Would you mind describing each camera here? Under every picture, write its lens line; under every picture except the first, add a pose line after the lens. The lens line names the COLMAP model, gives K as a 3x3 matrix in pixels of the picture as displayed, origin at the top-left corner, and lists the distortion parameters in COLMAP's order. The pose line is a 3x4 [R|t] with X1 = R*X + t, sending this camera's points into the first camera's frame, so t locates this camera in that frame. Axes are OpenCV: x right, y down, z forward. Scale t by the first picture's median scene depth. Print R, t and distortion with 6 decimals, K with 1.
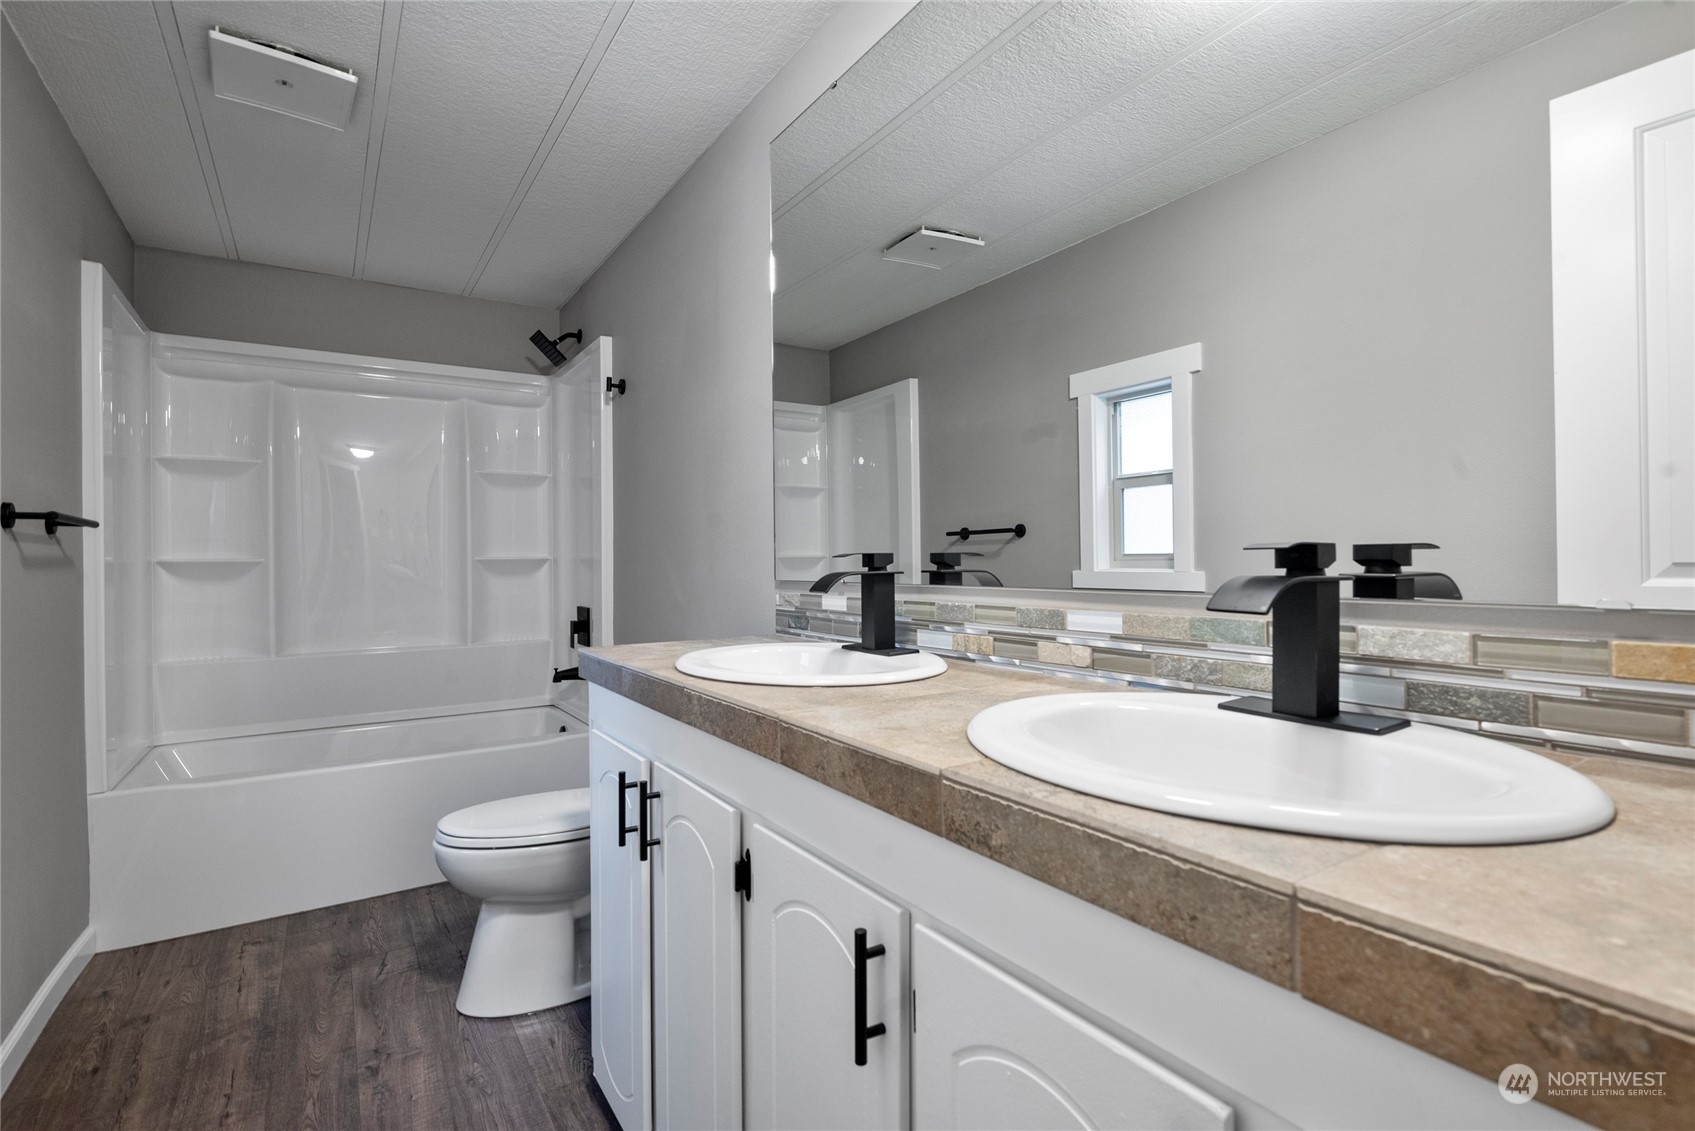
lens RADIAL K [[835.1, 0, 859.0], [0, 835.1, 563.5], [0, 0, 1]] dist [0.000930, 0.001199]
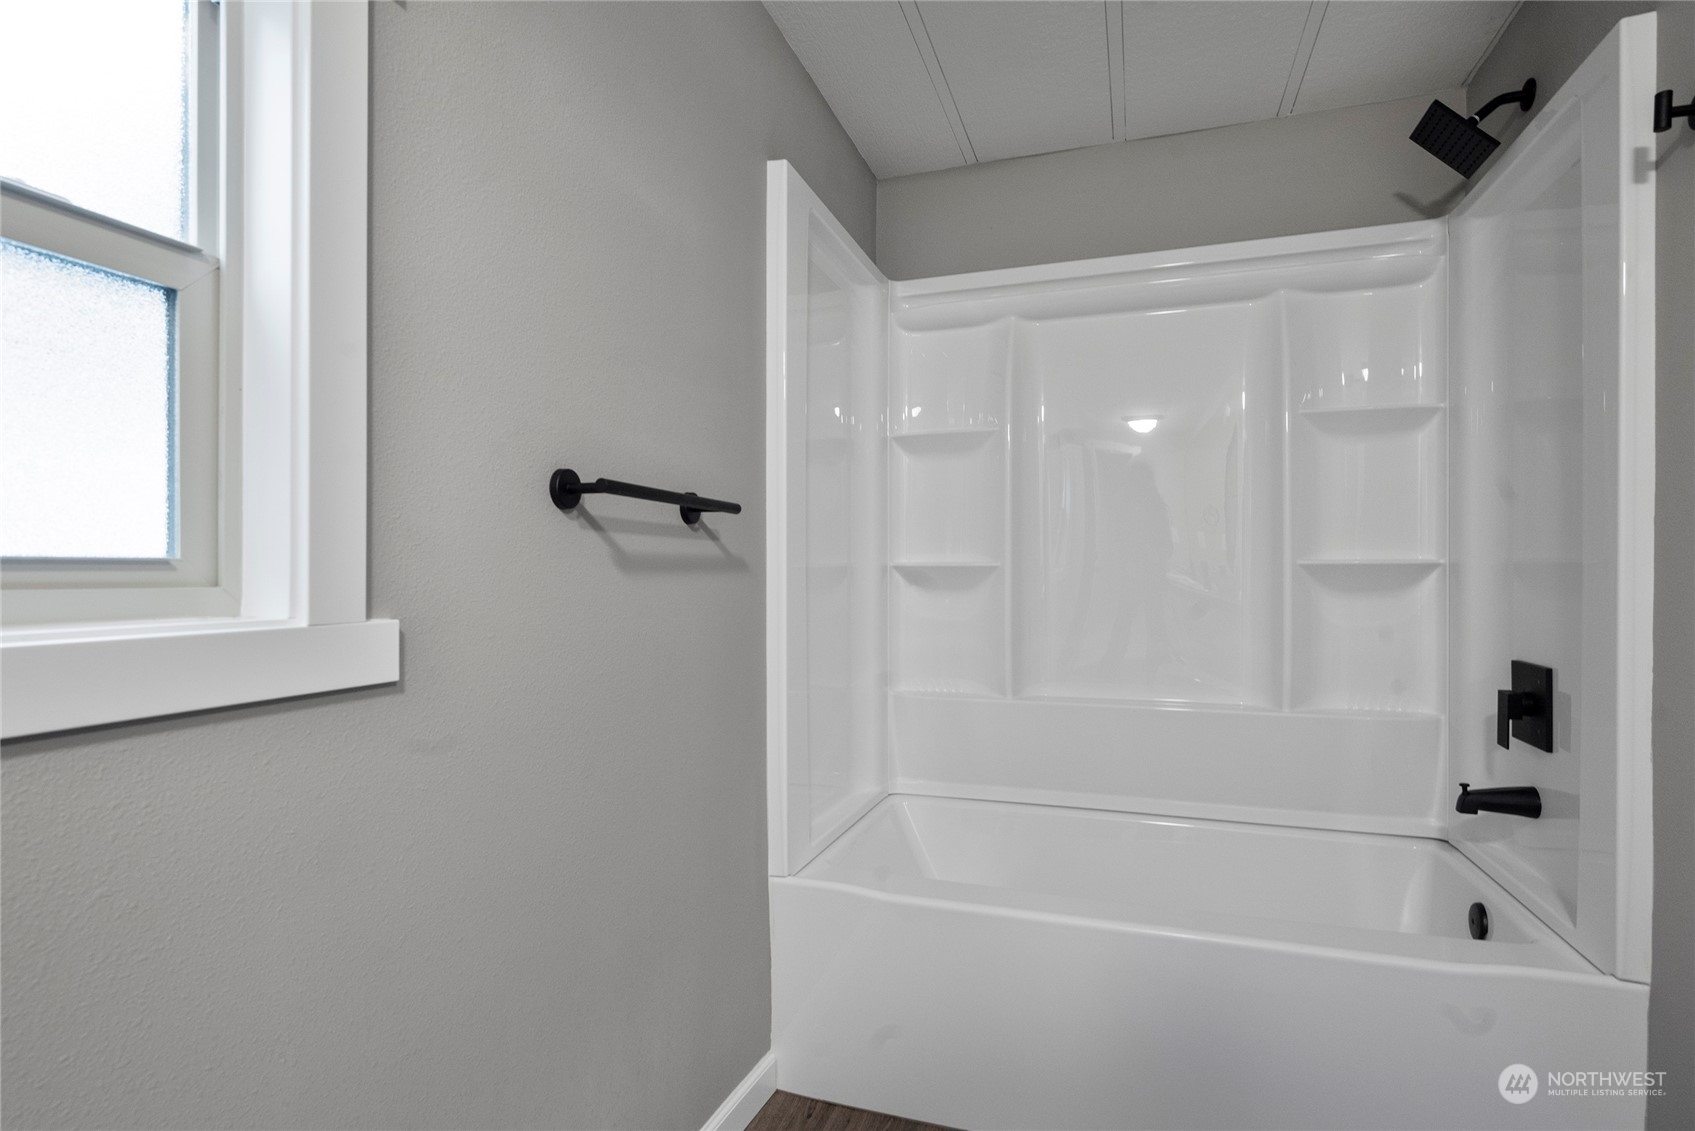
lens RADIAL K [[835.1, 0, 859.0], [0, 835.1, 570.5], [0, 0, 1]] dist [0.000930, 0.001199]
pose [[0.621264, 0.005616, -0.783581, -0.214760], [-0.007973, 0.999968, 0.000845, 0.001779], [0.783561, 0.005723, 0.621289, 0.444434]]
